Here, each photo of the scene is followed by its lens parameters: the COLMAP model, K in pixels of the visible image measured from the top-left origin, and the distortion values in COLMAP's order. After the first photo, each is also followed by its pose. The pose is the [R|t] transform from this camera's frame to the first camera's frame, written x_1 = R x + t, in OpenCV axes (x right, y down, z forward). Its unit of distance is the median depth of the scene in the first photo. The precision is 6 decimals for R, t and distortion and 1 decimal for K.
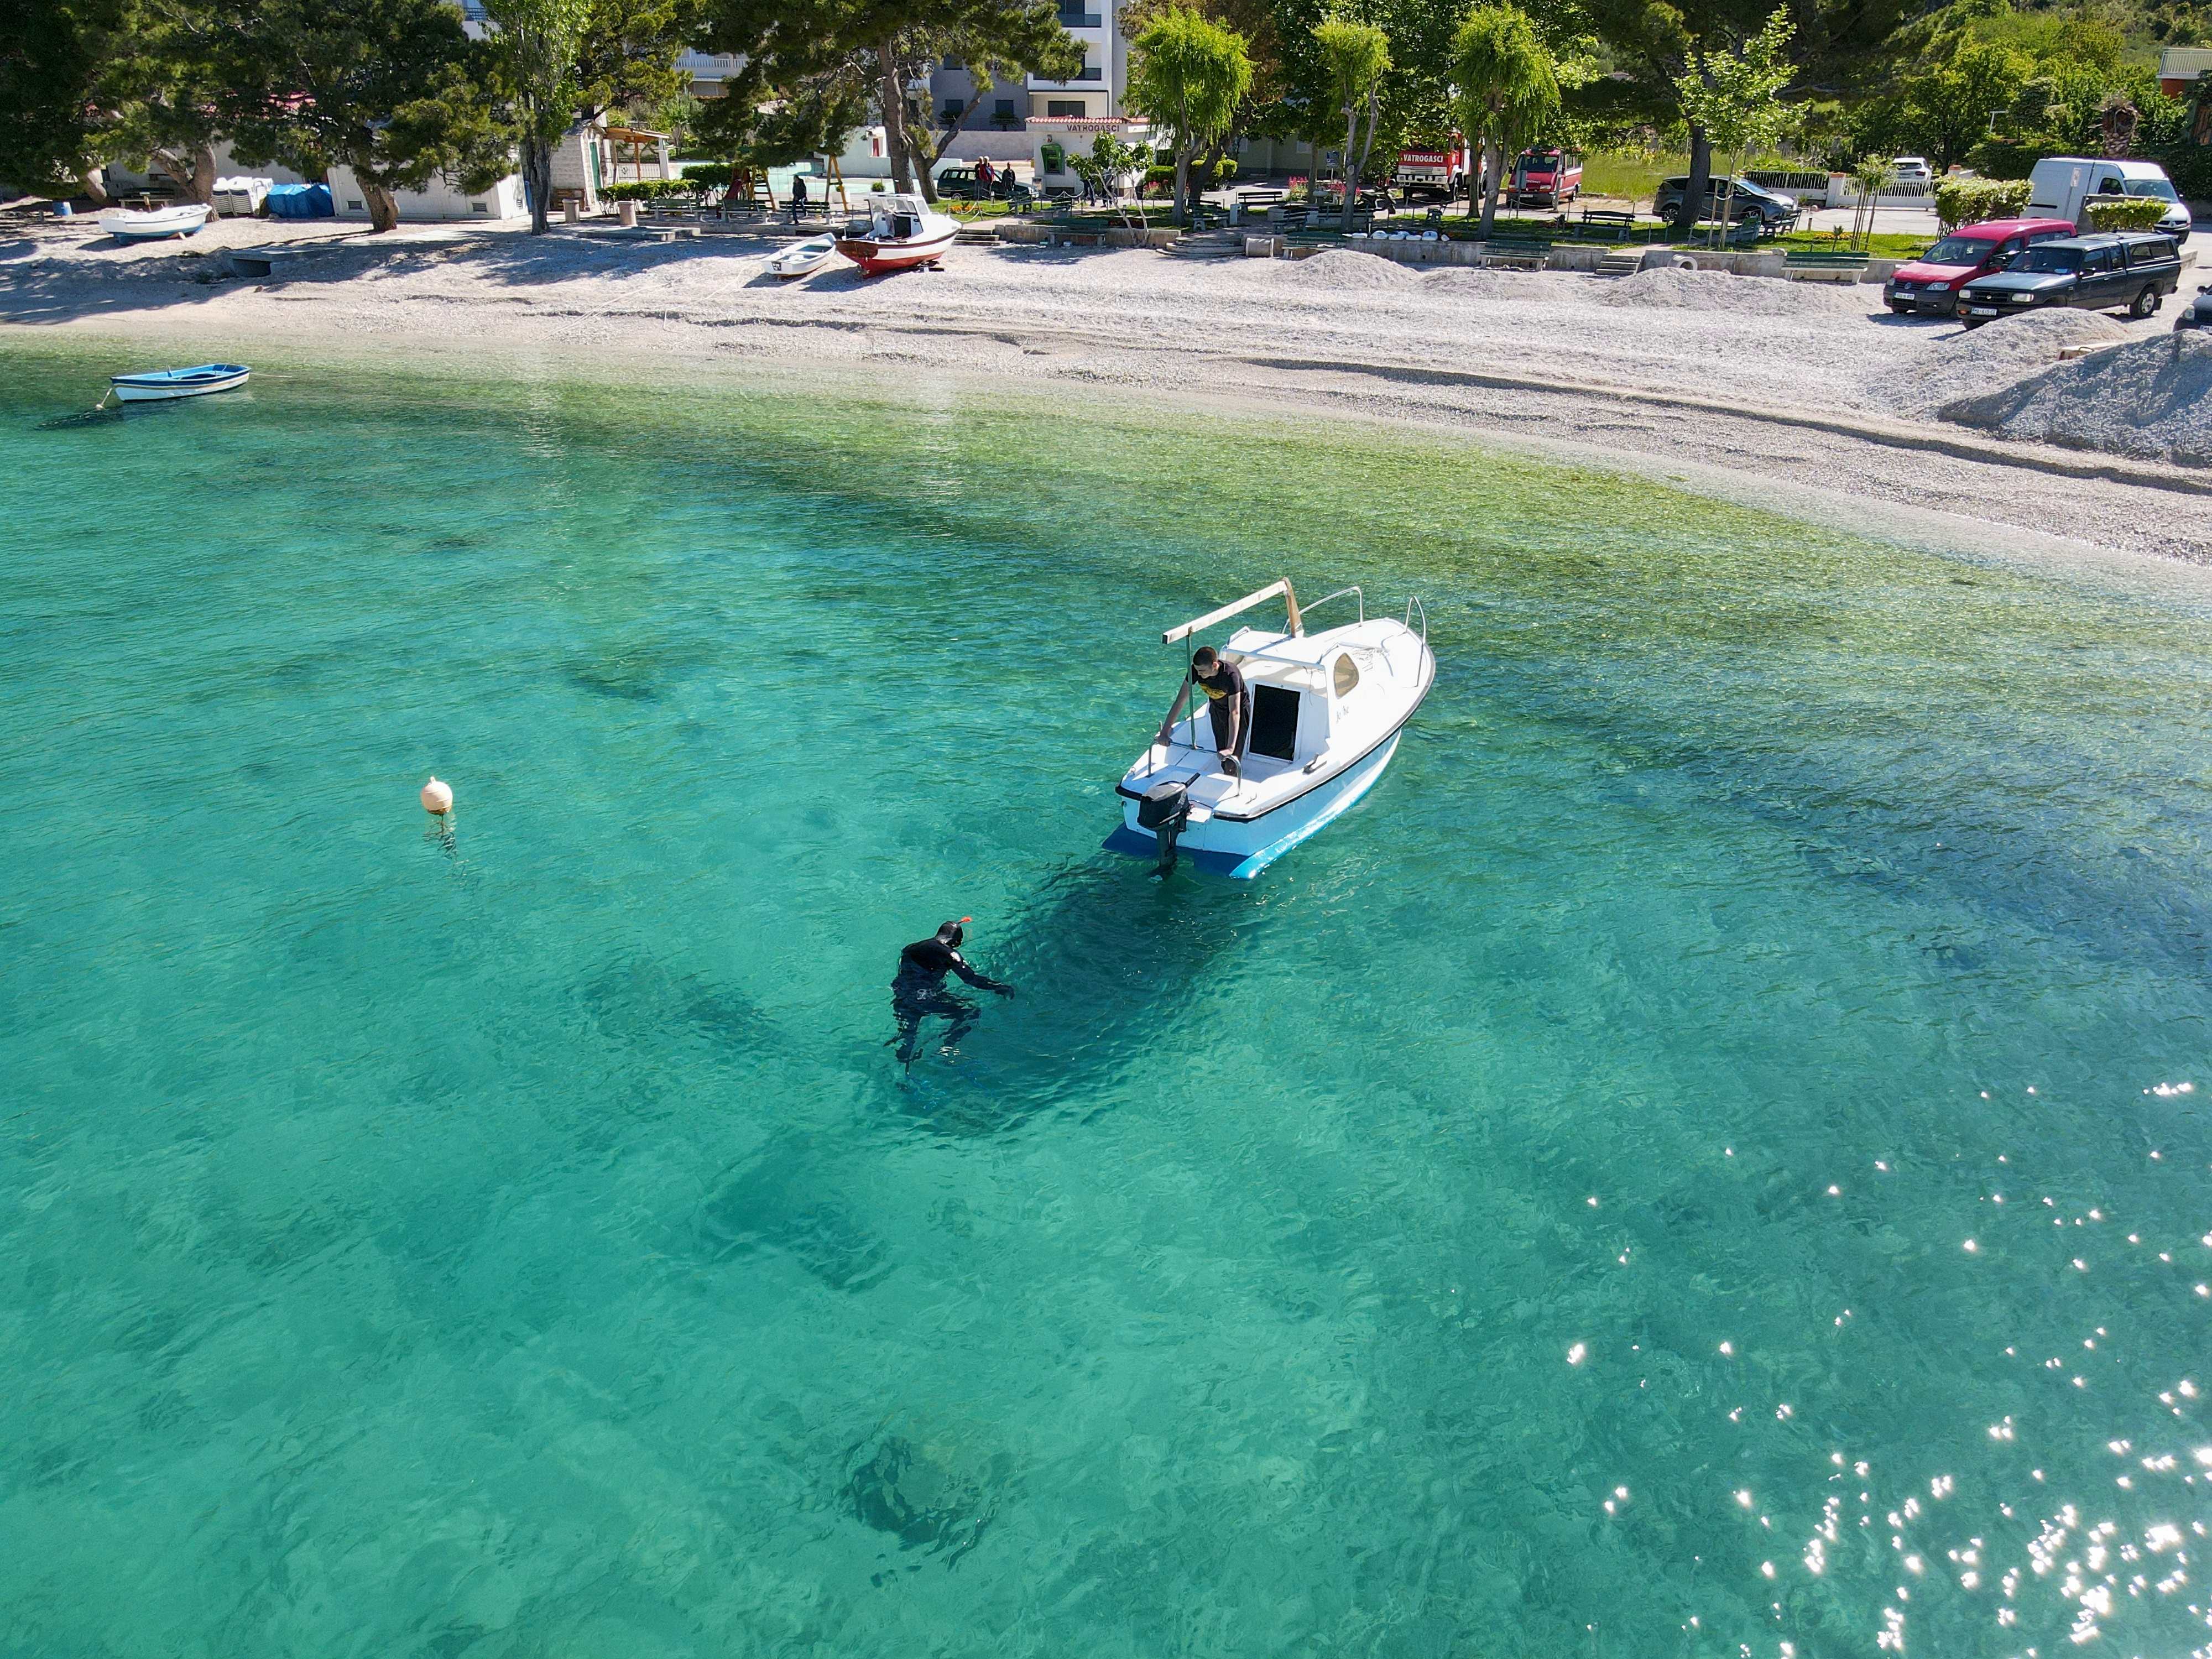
lens RADIAL K [[1579.7, 0, 1106.0], [0, 1579.7, 829.5], [0, 0, 1]] dist [0.072728, -0.068209]
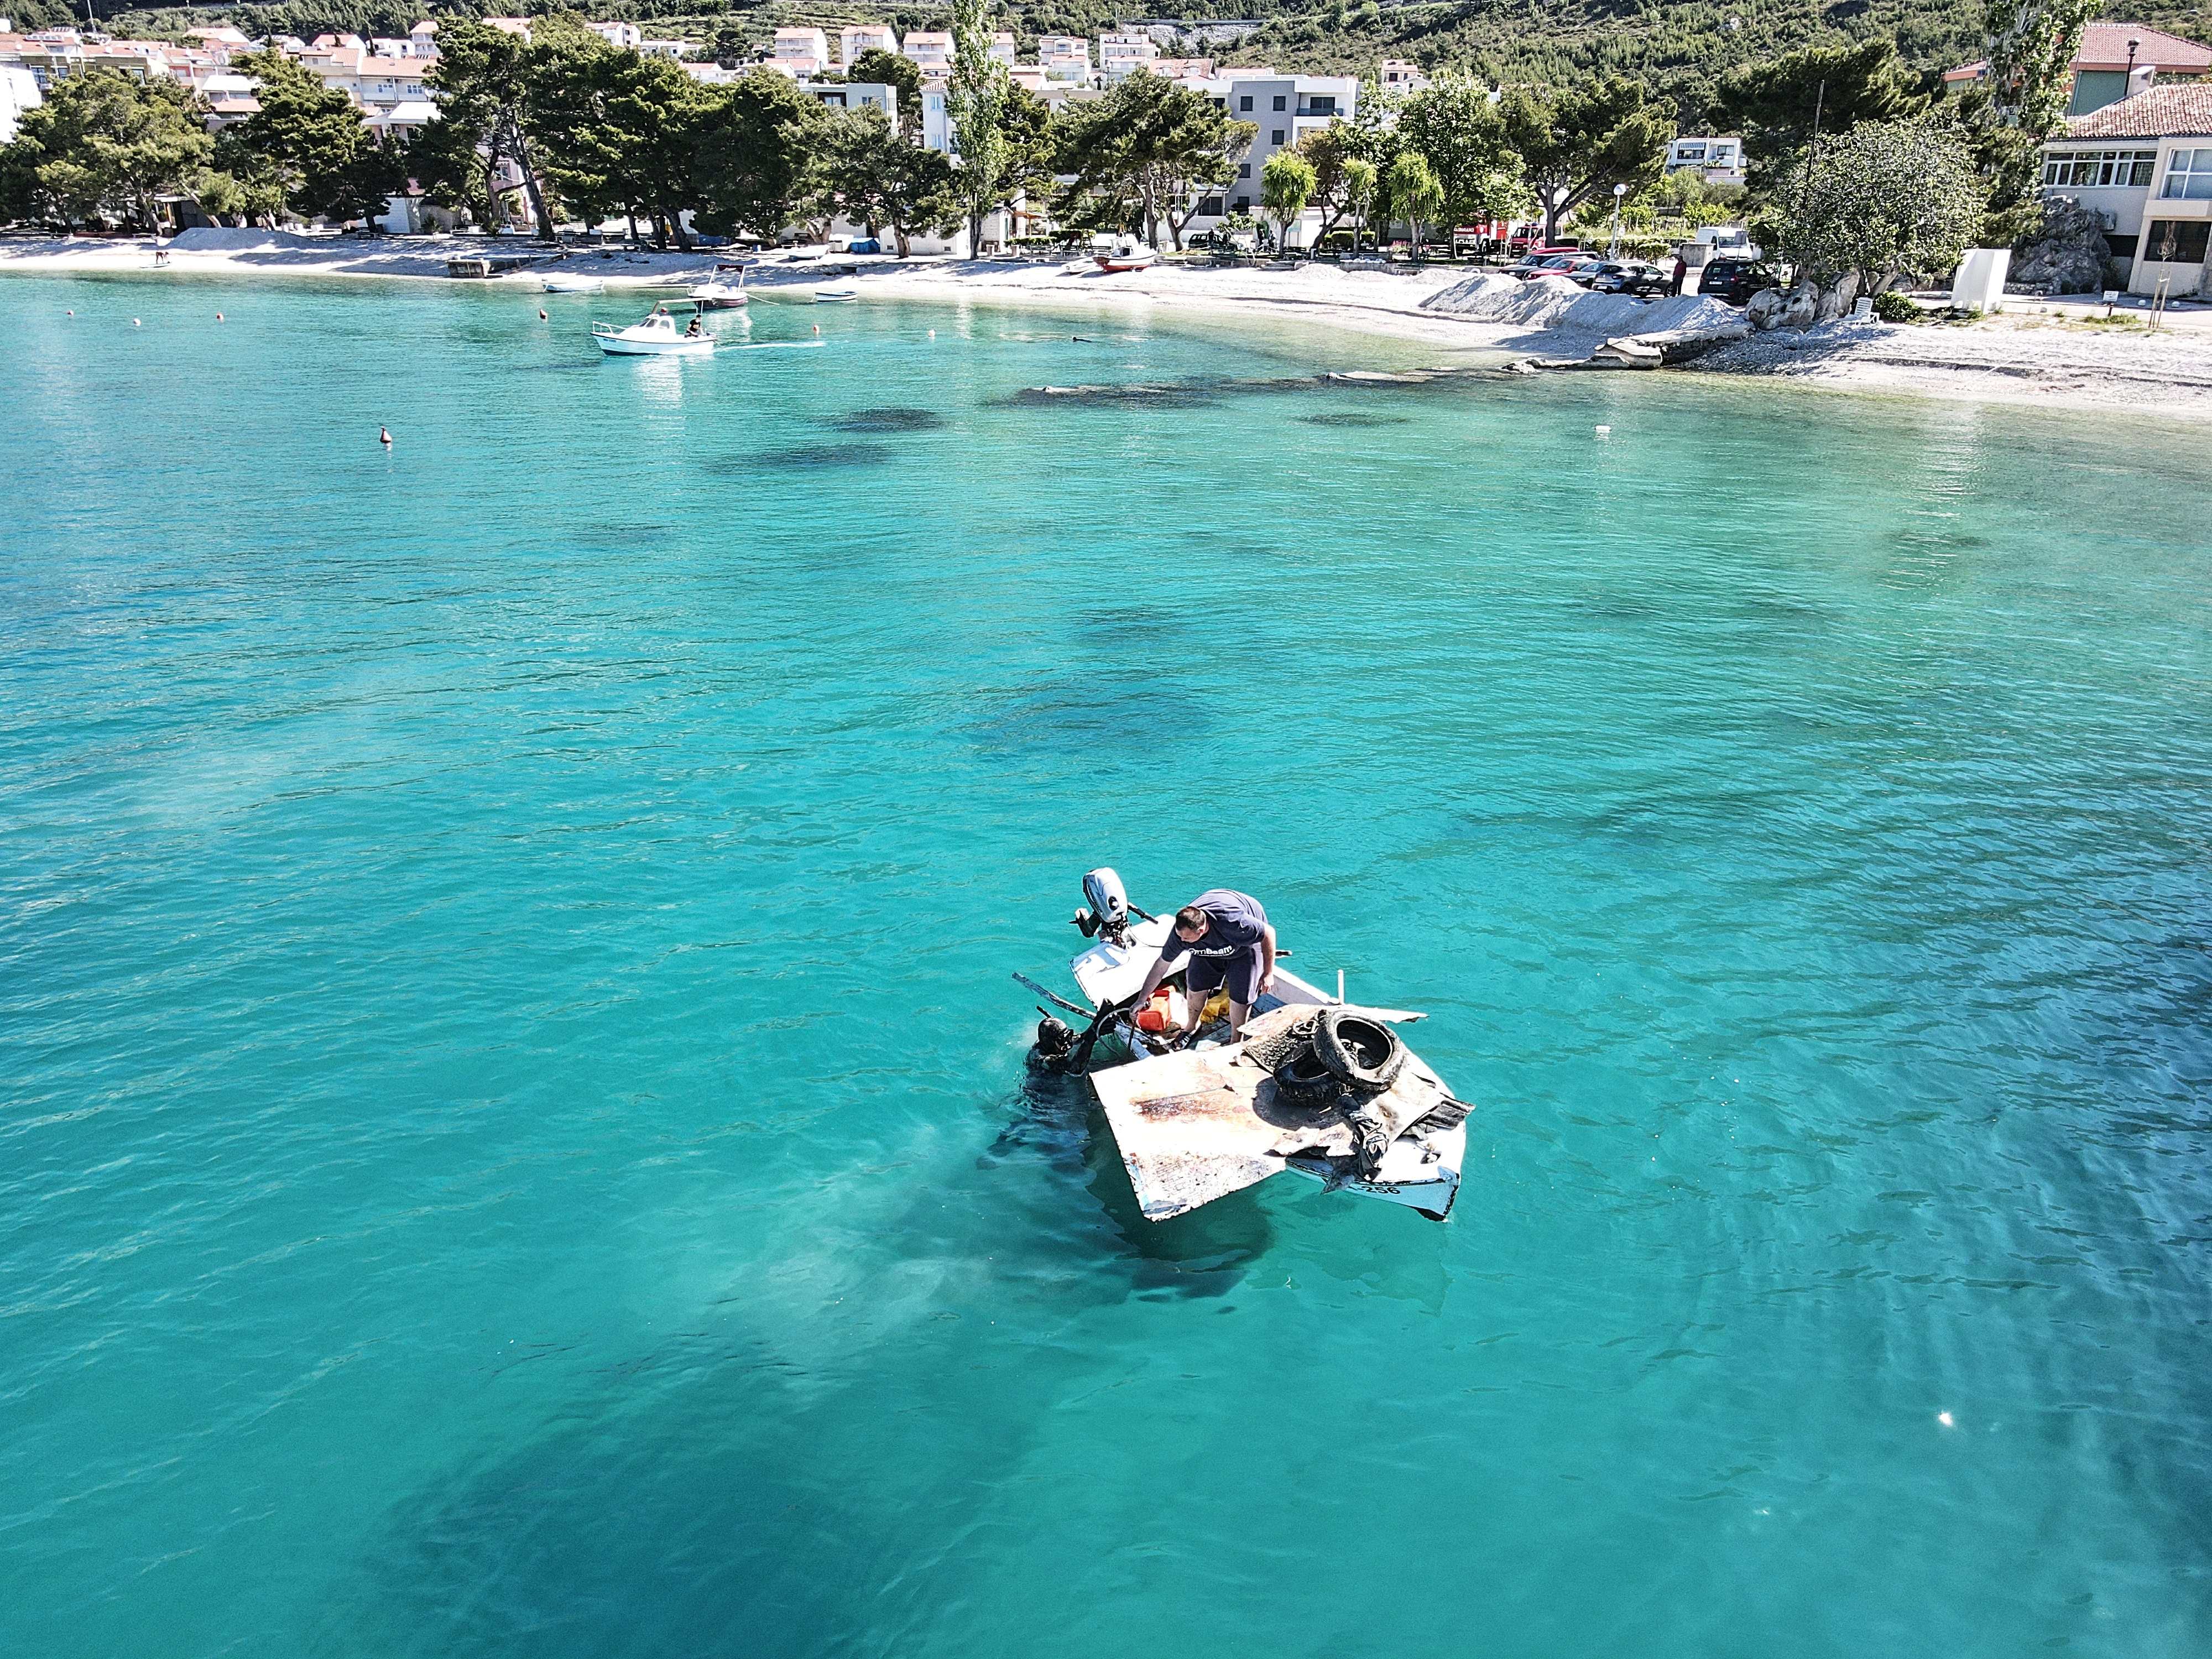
lens RADIAL K [[1588.3, 0, 1106.0], [0, 1588.3, 829.5], [0, 0, 1]] dist [0.033607, -0.027178]
pose [[0.966836, 0.097078, -0.236227, 0.403696], [-0.108906, 0.993344, -0.037517, 0.455398], [0.231013, 0.061999, 0.970973, -0.996289]]
